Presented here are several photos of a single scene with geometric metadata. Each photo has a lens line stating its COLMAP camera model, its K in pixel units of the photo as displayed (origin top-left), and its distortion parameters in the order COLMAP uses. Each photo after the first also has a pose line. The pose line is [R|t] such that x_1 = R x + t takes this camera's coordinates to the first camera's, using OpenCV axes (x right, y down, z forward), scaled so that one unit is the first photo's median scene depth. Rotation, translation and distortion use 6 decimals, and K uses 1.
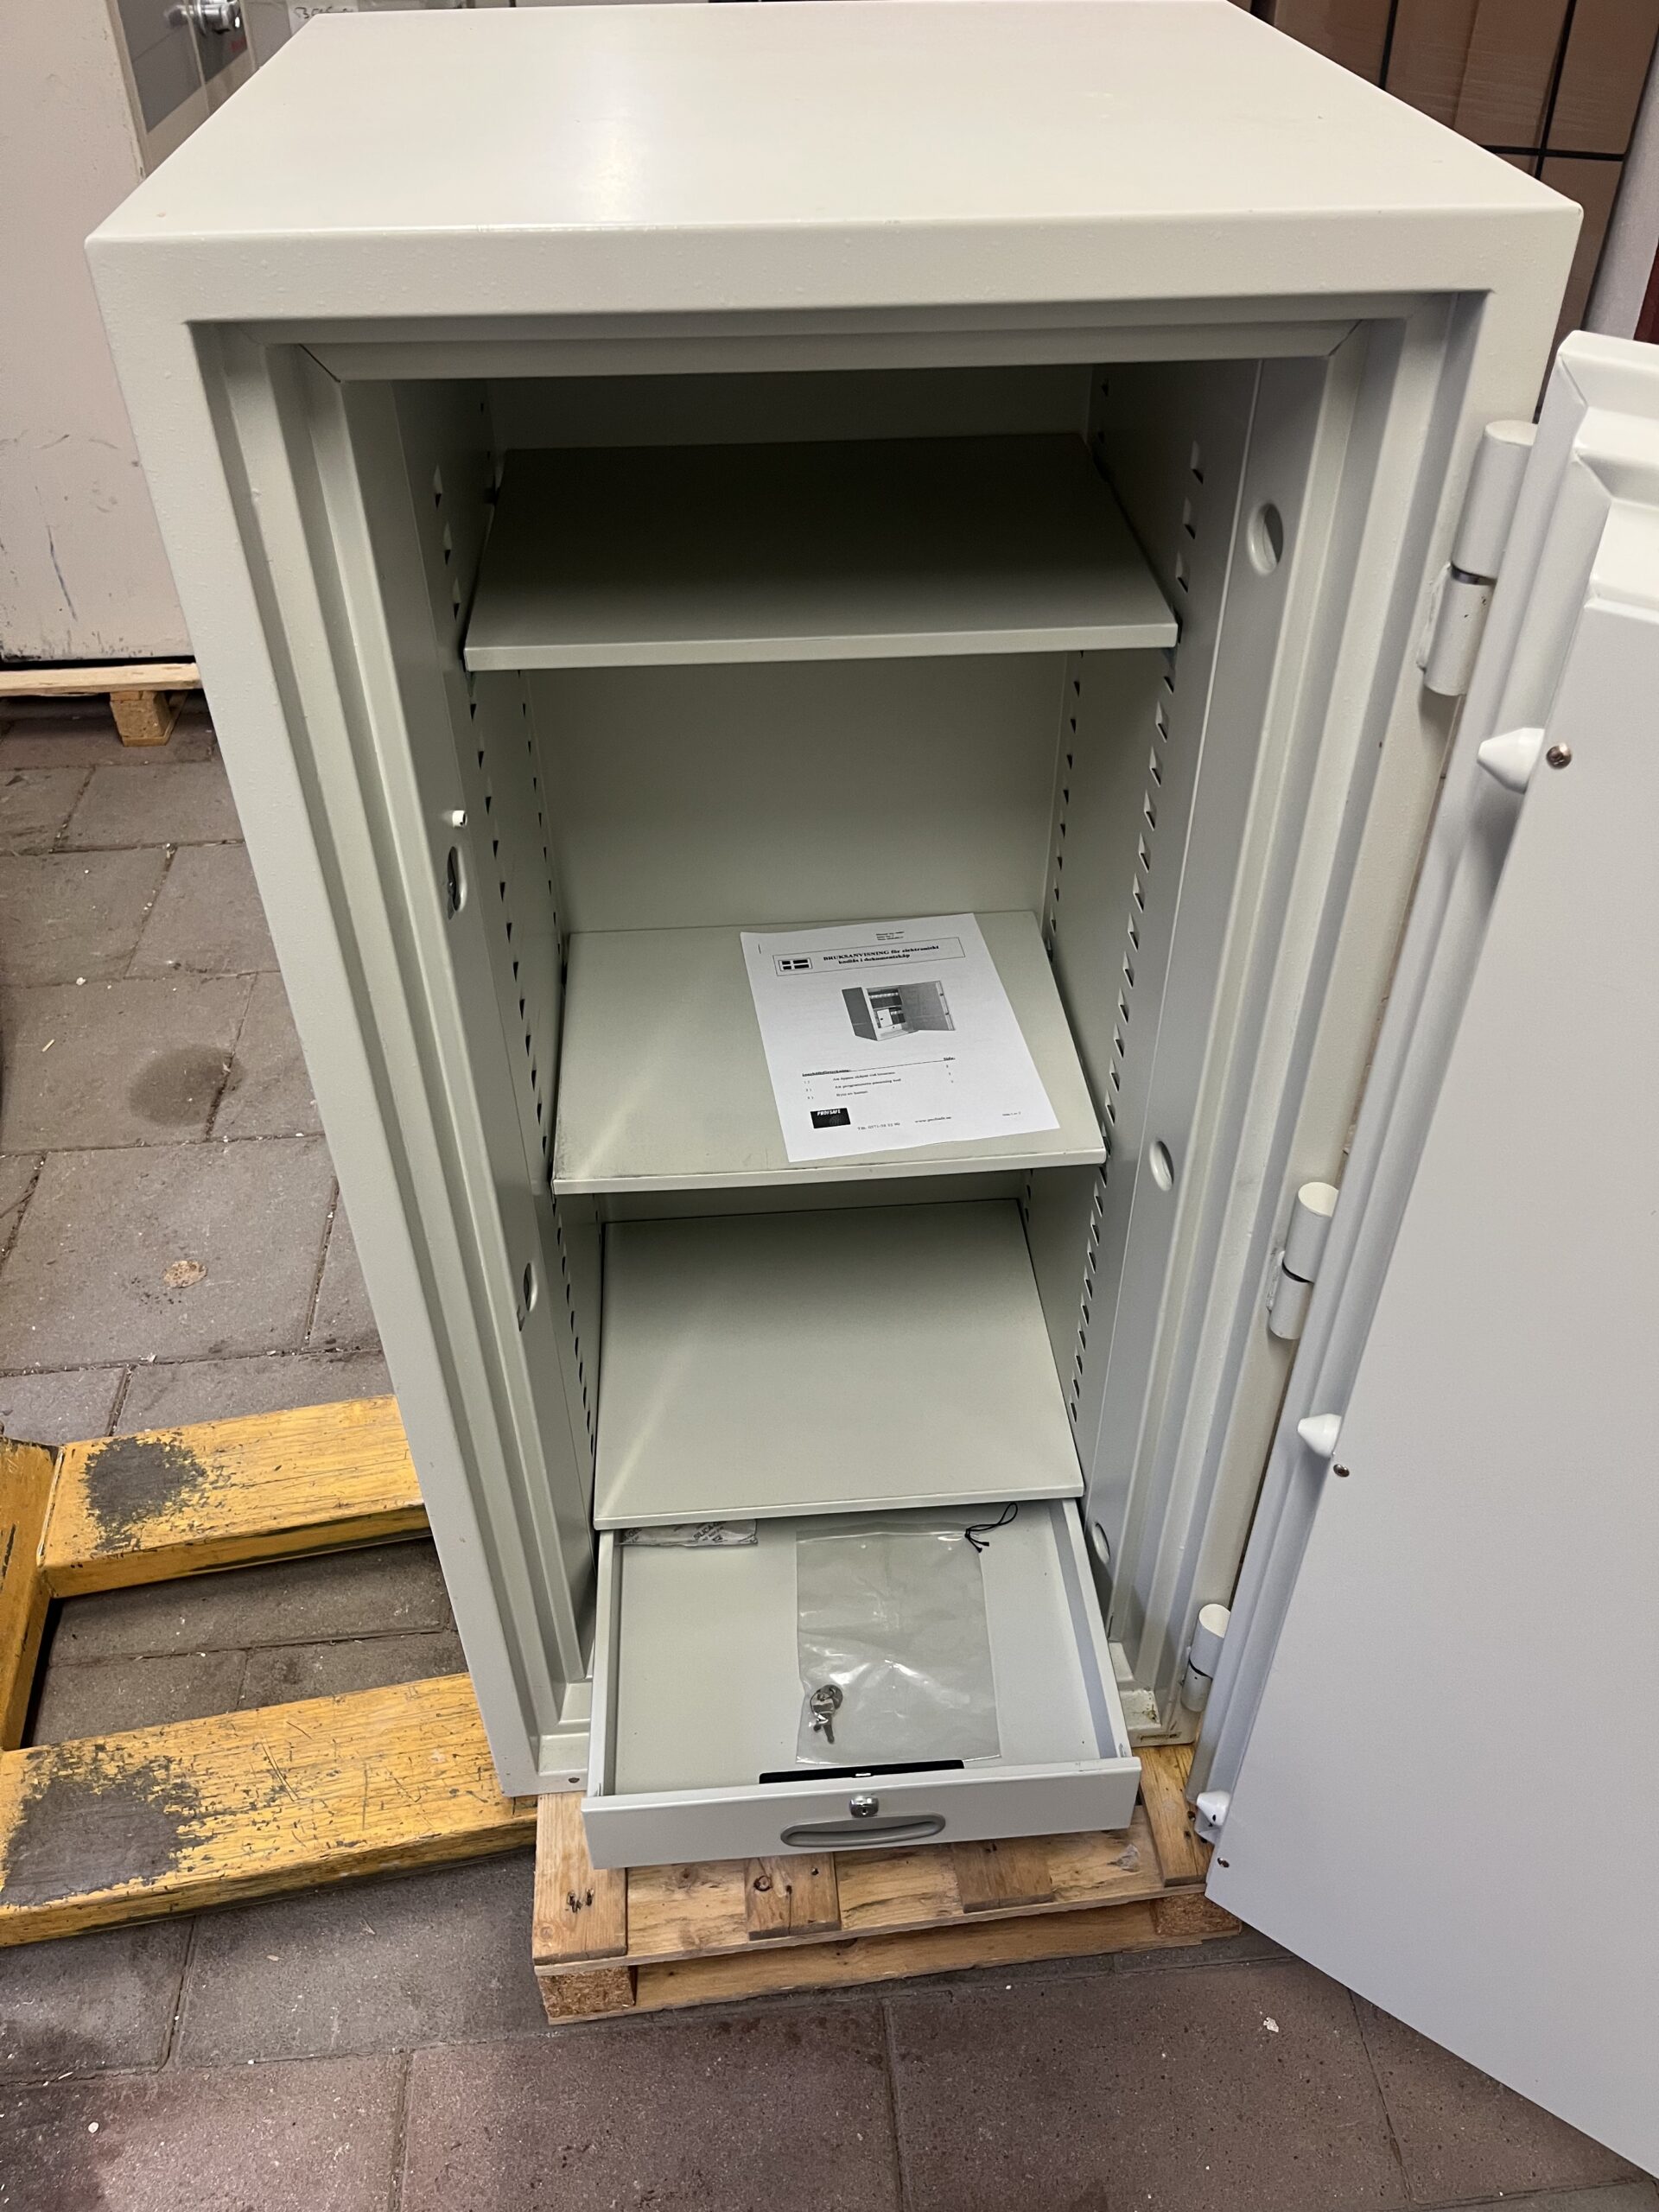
lens RADIAL K [[1660.5, 0, 852.8], [0, 1660.5, 1105.7], [0, 0, 1]] dist [0.067496, -0.102361]
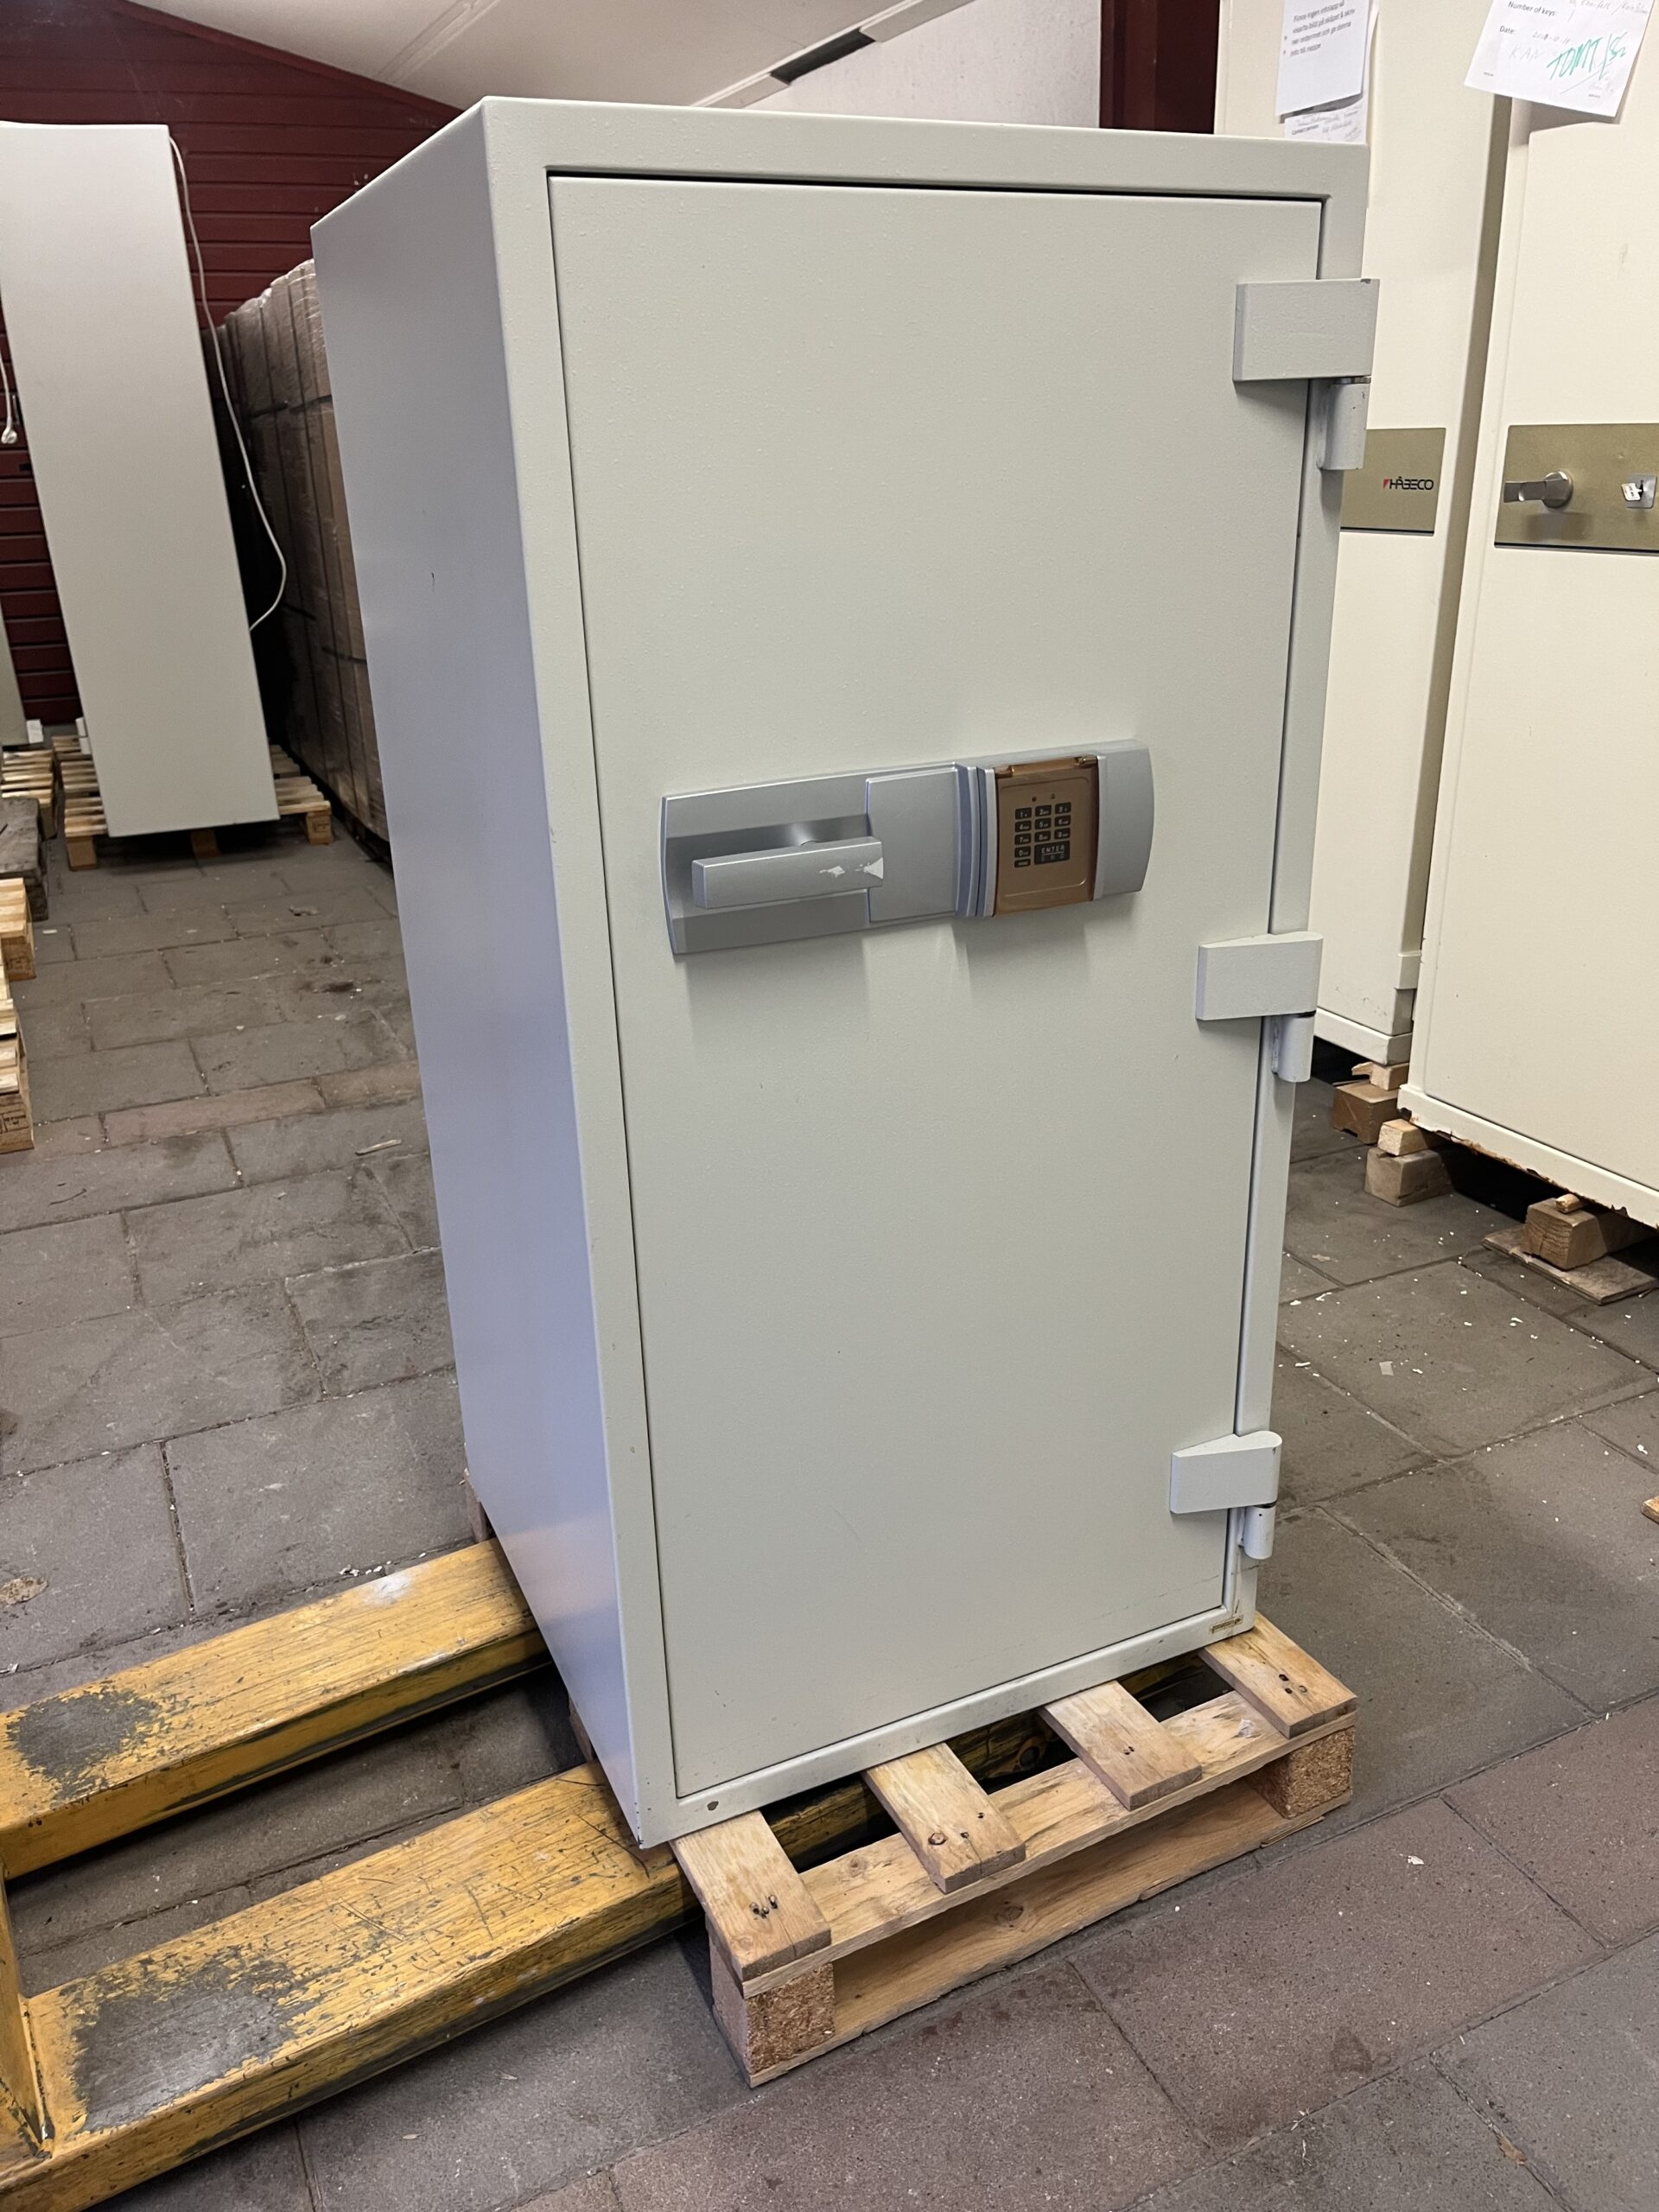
lens RADIAL K [[1660.5, 0, 831.1], [0, 1660.5, 1110.1], [0, 0, 1]] dist [0.067496, -0.102361]
pose [[0.938987, -0.145377, 0.311720, -0.335916], [0.239744, 0.926483, -0.290091, 0.323398], [-0.246631, 0.347124, 0.904808, -0.010012]]
